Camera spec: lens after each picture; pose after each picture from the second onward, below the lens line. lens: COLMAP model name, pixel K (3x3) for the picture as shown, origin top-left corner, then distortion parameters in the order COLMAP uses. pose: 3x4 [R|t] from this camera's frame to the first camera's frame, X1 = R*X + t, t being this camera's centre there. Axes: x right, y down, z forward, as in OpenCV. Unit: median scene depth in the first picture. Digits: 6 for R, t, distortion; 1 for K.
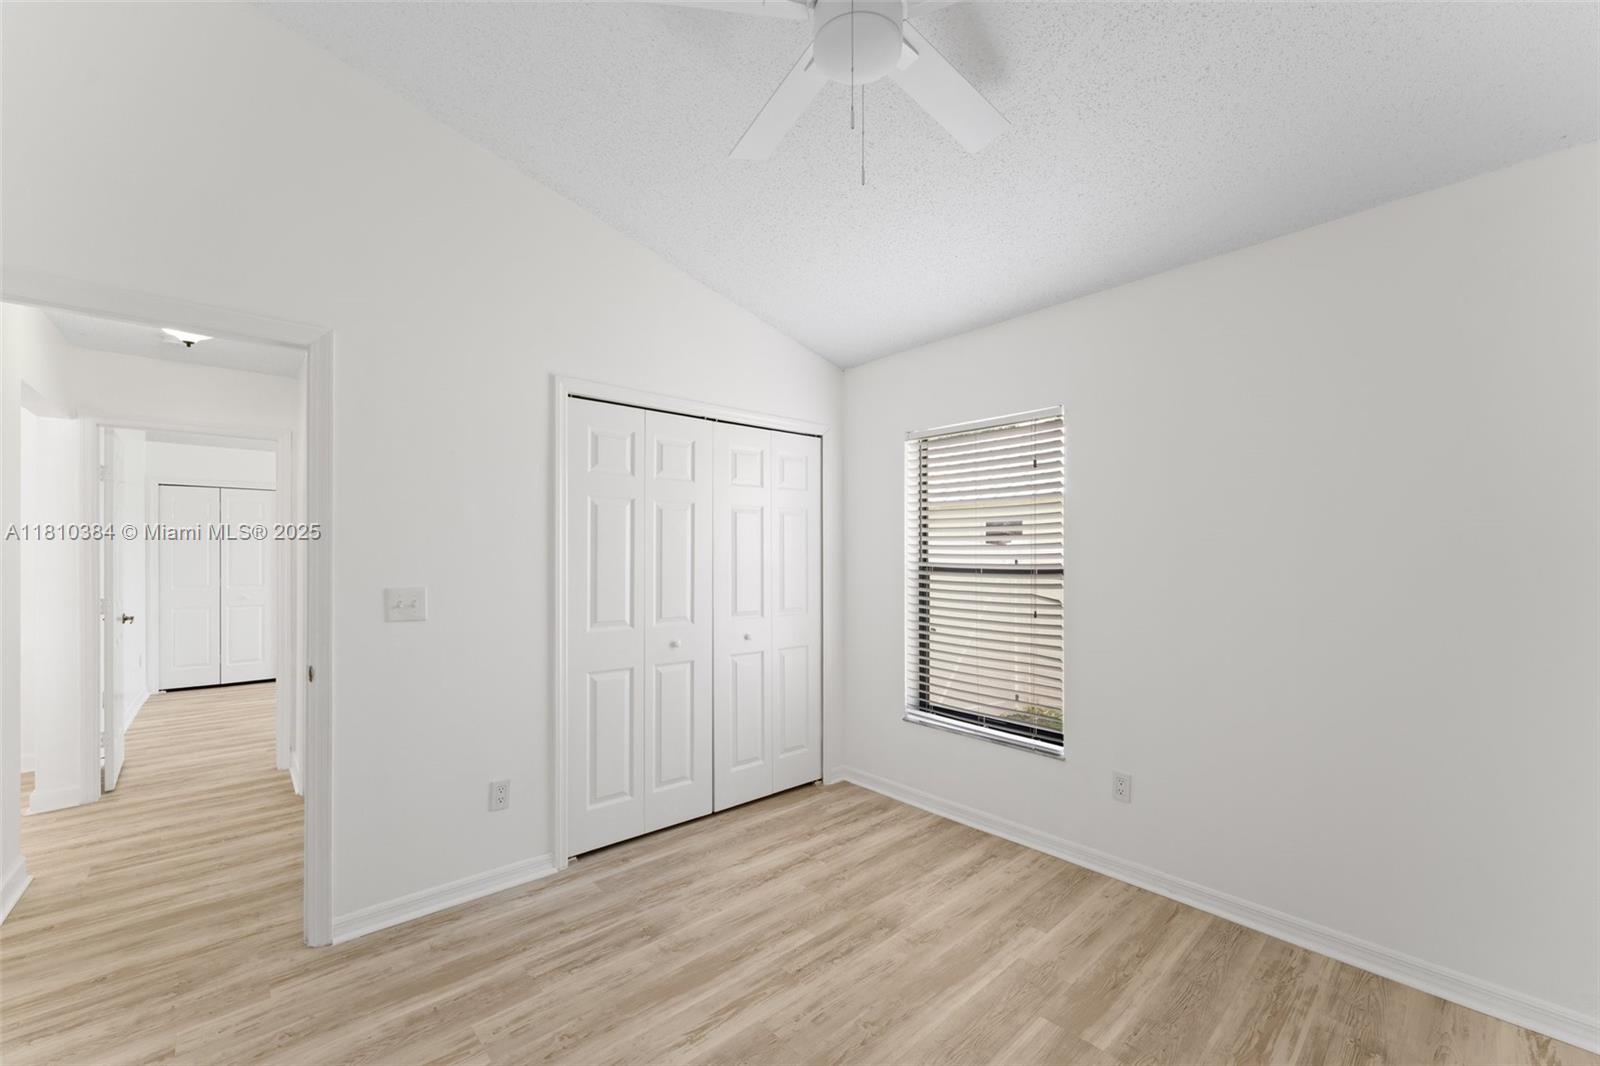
lens RADIAL K [[650.5, 0, 814.2], [0, 650.5, 561.4], [0, 0, 1]] dist [-0.004507, 0.001106]
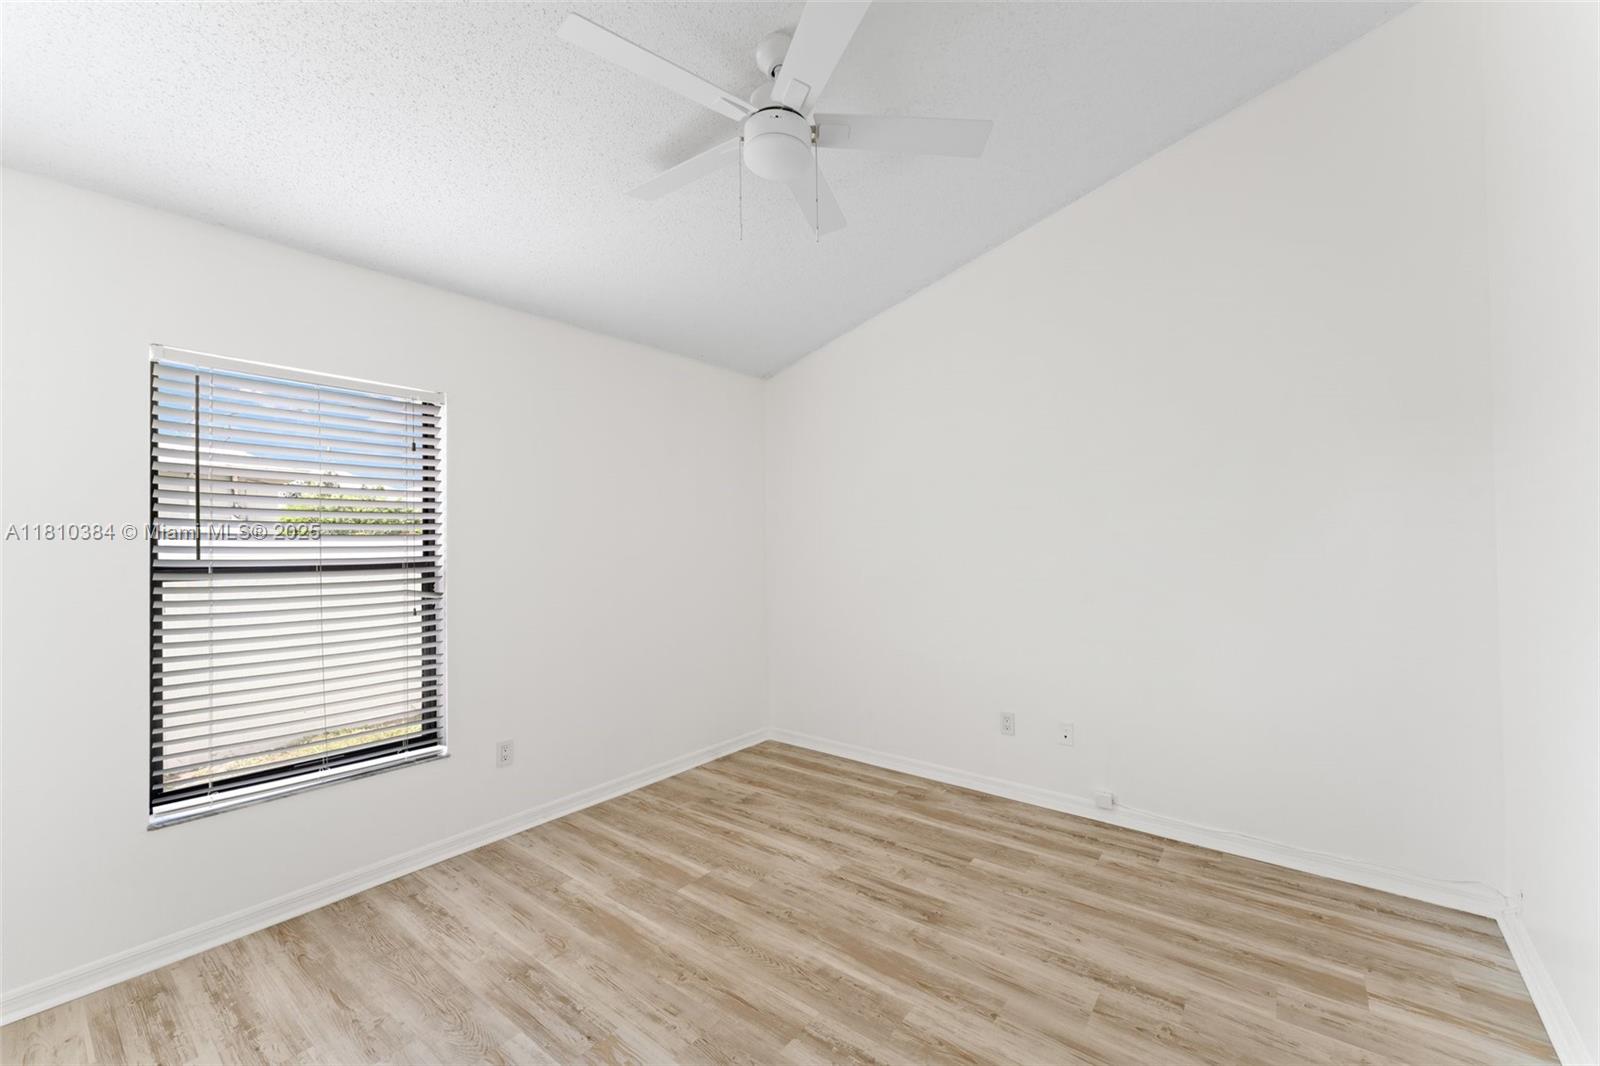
lens RADIAL K [[650.5, 0, 806.3], [0, 650.5, 542.1], [0, 0, 1]] dist [-0.004507, 0.001106]
pose [[-0.185563, 0.003661, 0.982626, -0.694263], [0.014779, 0.999890, -0.000935, -0.007429], [-0.982521, 0.014348, -0.185597, 0.665740]]
